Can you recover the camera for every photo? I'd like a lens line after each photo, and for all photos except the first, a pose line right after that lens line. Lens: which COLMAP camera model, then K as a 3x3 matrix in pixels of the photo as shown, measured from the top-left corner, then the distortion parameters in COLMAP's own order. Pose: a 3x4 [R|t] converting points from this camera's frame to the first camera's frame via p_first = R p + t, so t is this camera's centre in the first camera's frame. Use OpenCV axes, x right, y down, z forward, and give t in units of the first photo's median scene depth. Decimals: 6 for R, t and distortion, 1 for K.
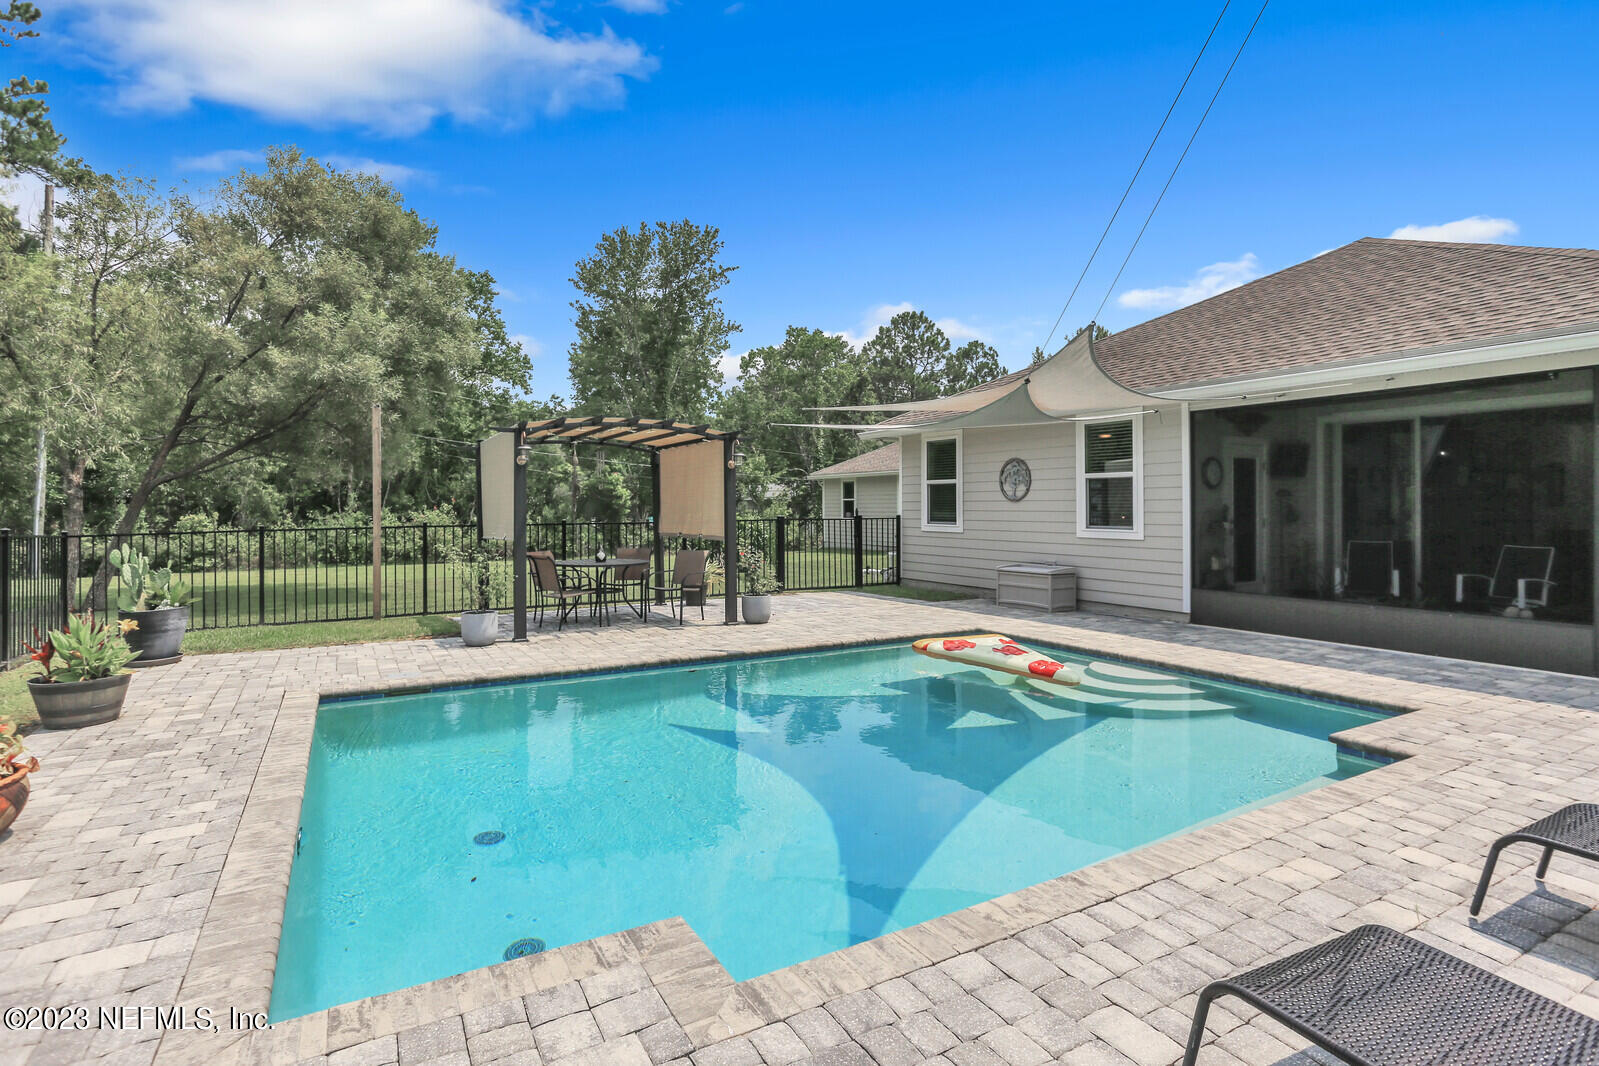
lens RADIAL K [[812.3, 0, 806.5], [0, 812.3, 500.5], [0, 0, 1]] dist [-0.032945, 0.001430]
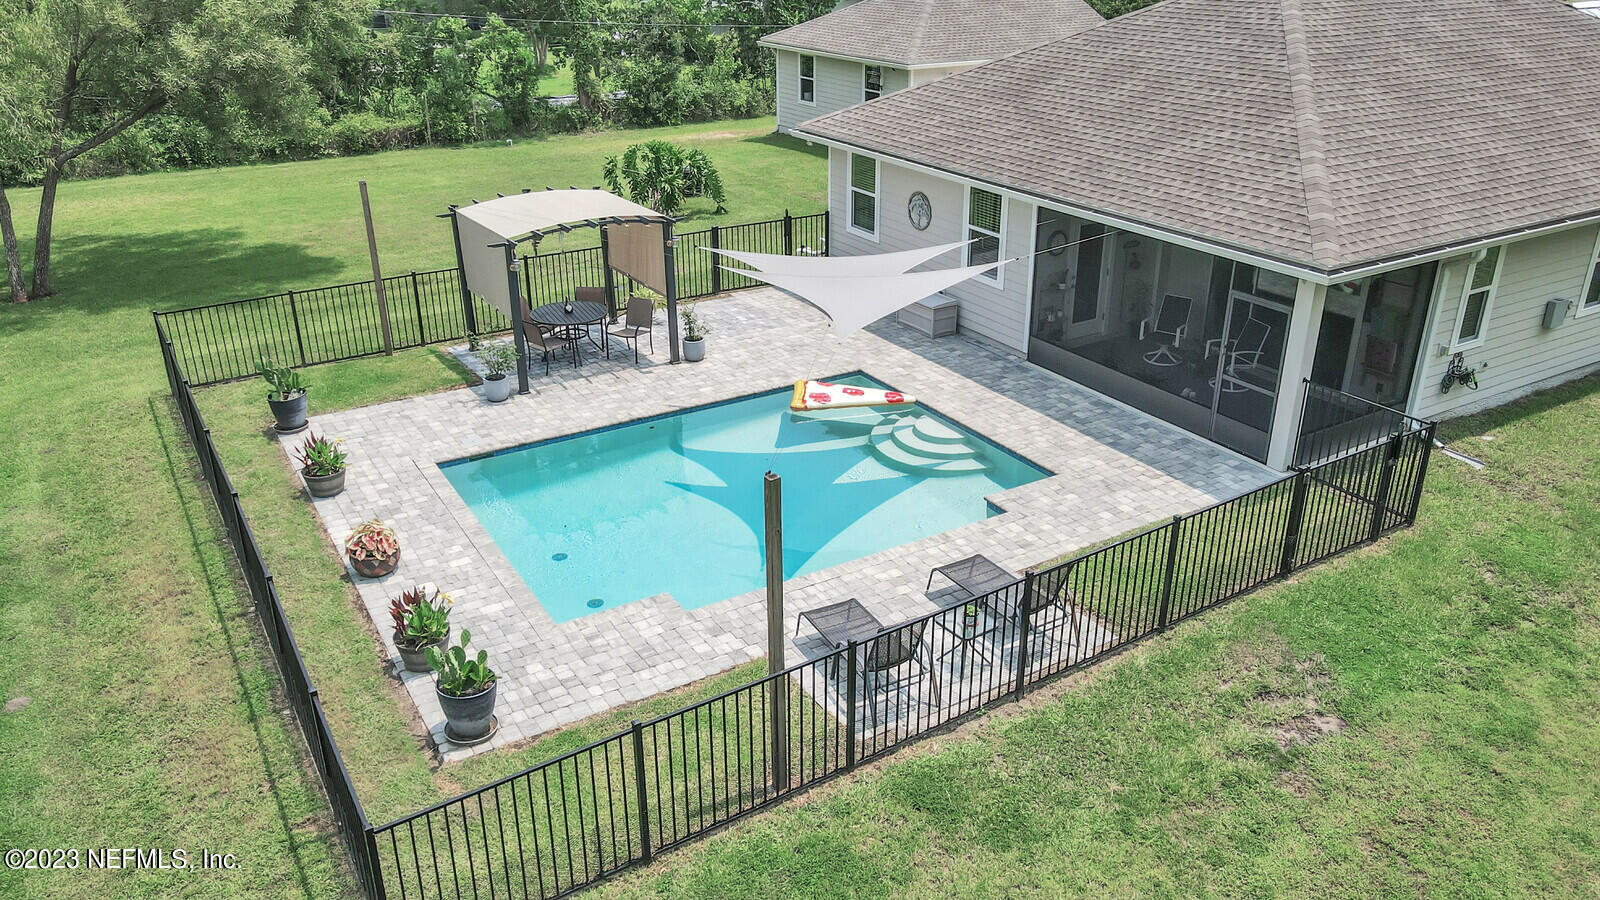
lens RADIAL K [[1192.6, 0, 802.3], [0, 1192.6, 451.8], [0, 0, 1]] dist [0.000461, 0.023777]
pose [[0.999846, -0.007888, 0.015646, 0.064334], [0.000650, 0.909021, 0.416749, -0.408672], [-0.017510, -0.416675, 0.908887, -0.639856]]
